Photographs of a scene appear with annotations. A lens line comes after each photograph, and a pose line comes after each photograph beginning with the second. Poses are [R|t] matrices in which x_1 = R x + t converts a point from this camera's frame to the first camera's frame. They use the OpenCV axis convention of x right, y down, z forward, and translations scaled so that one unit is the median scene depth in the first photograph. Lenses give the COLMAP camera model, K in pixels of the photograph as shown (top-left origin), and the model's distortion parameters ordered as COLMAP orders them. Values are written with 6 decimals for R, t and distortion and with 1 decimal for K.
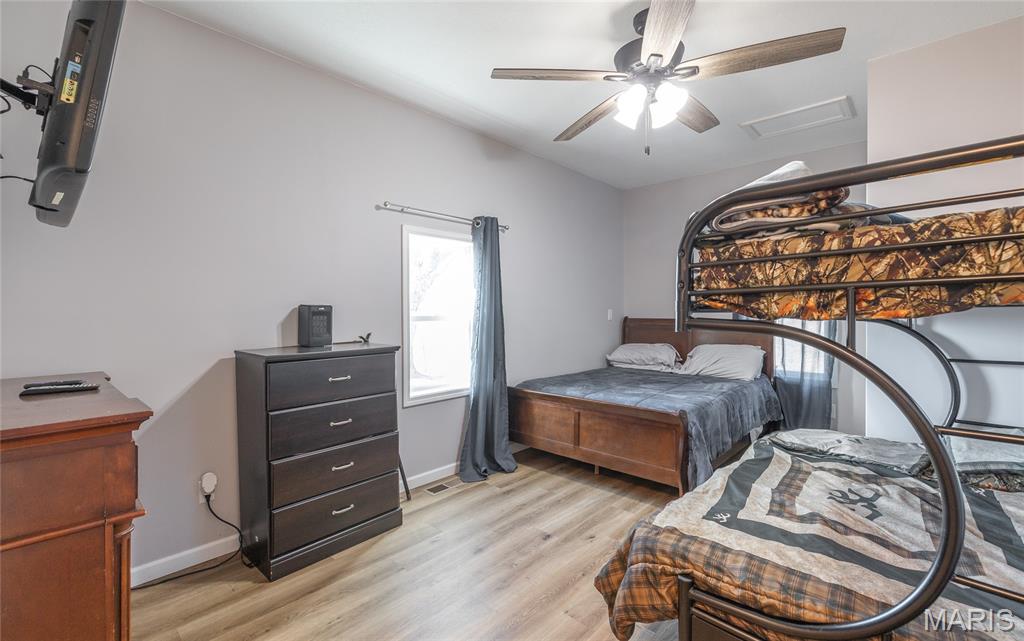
lens RADIAL K [[435.1, 0, 508.9], [0, 435.1, 316.1], [0, 0, 1]] dist [-0.002314, 0.001116]
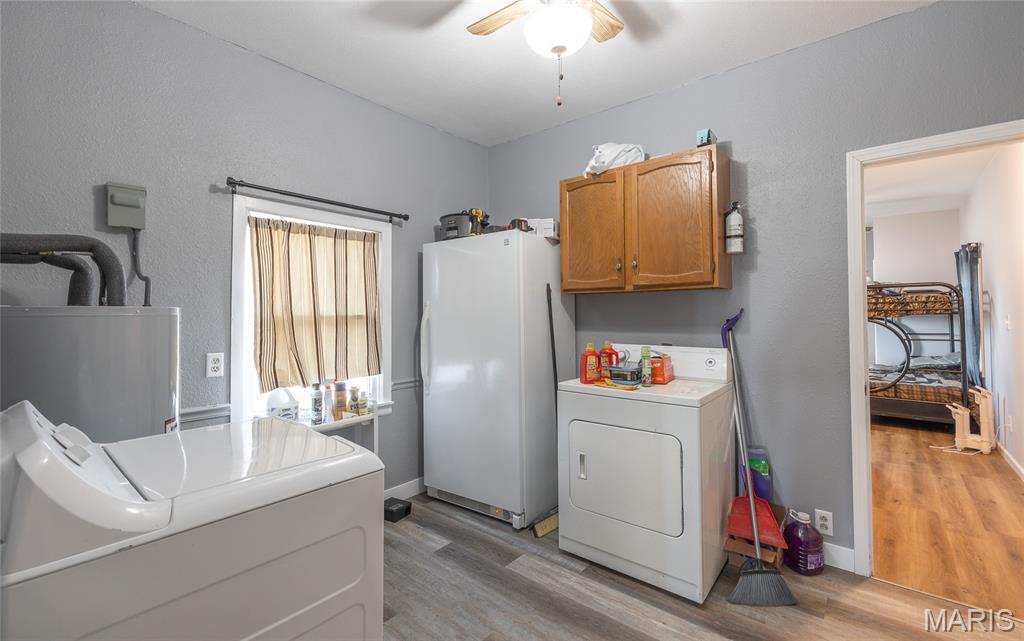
lens RADIAL K [[435.1, 0, 515.4], [0, 435.1, 310.9], [0, 0, 1]] dist [-0.002314, 0.001116]
pose [[0.998296, -0.004408, 0.058195, -3.278984], [0.005594, 0.999780, -0.020221, 0.007225], [-0.058093, 0.020512, 0.998100, -3.250306]]
